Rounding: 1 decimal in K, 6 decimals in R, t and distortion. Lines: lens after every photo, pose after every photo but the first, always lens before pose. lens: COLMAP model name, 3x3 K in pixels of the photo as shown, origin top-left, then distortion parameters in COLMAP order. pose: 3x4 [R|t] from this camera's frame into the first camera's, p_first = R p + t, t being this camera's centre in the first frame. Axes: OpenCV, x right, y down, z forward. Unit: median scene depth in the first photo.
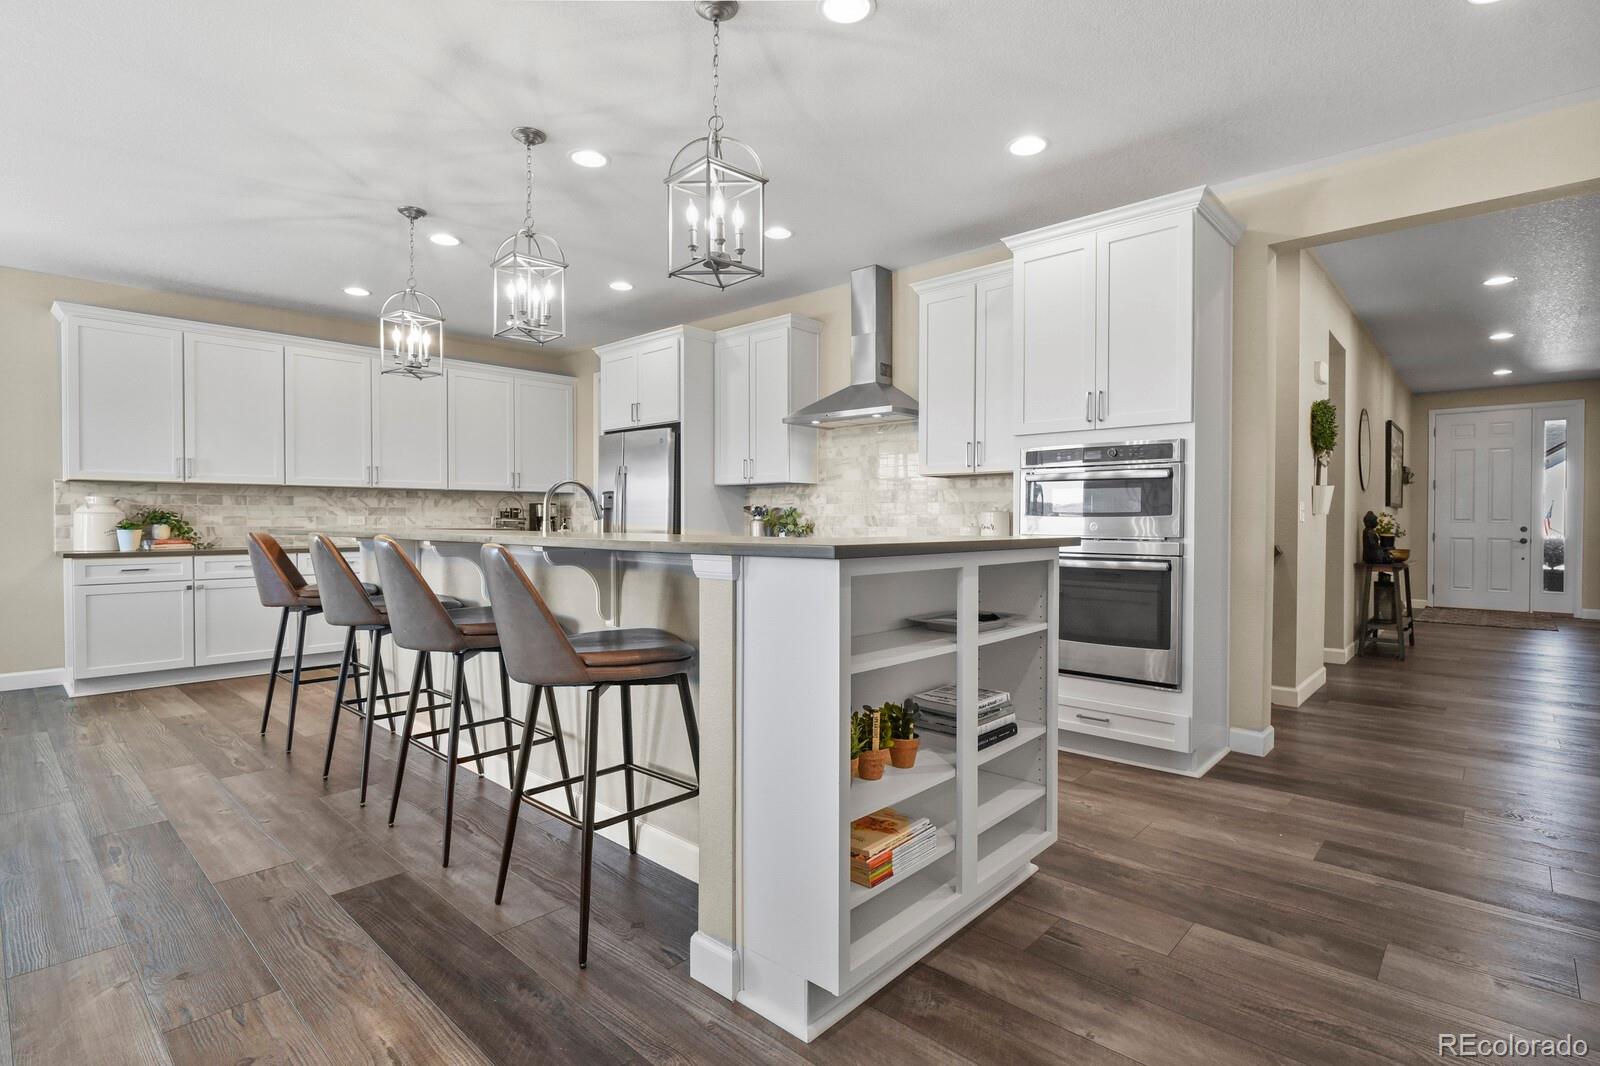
lens RADIAL K [[774.7, 0, 808.9], [0, 774.7, 529.2], [0, 0, 1]] dist [-0.005186, -0.004497]
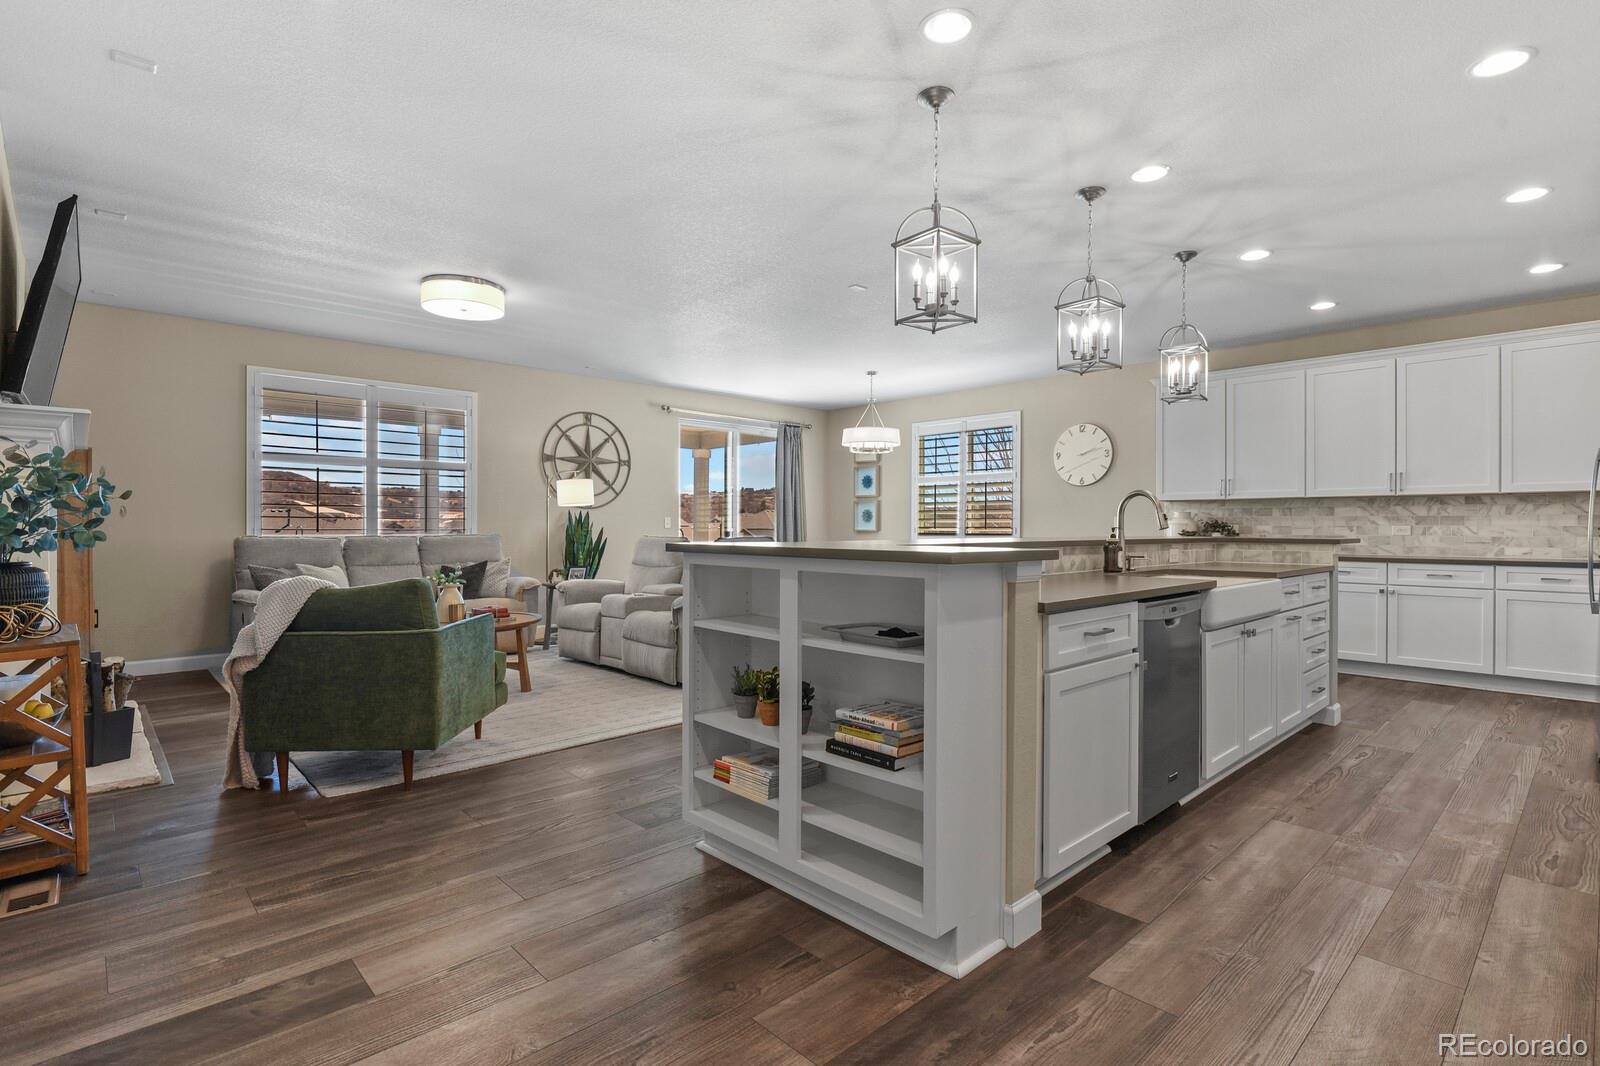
lens RADIAL K [[774.7, 0, 812.0], [0, 774.7, 529.7], [0, 0, 1]] dist [-0.005186, -0.004497]
pose [[-0.068290, 0.003086, -0.997661, 0.499793], [-0.015253, 0.999875, 0.004137, -0.005768], [0.997549, 0.015499, -0.068234, 0.416229]]
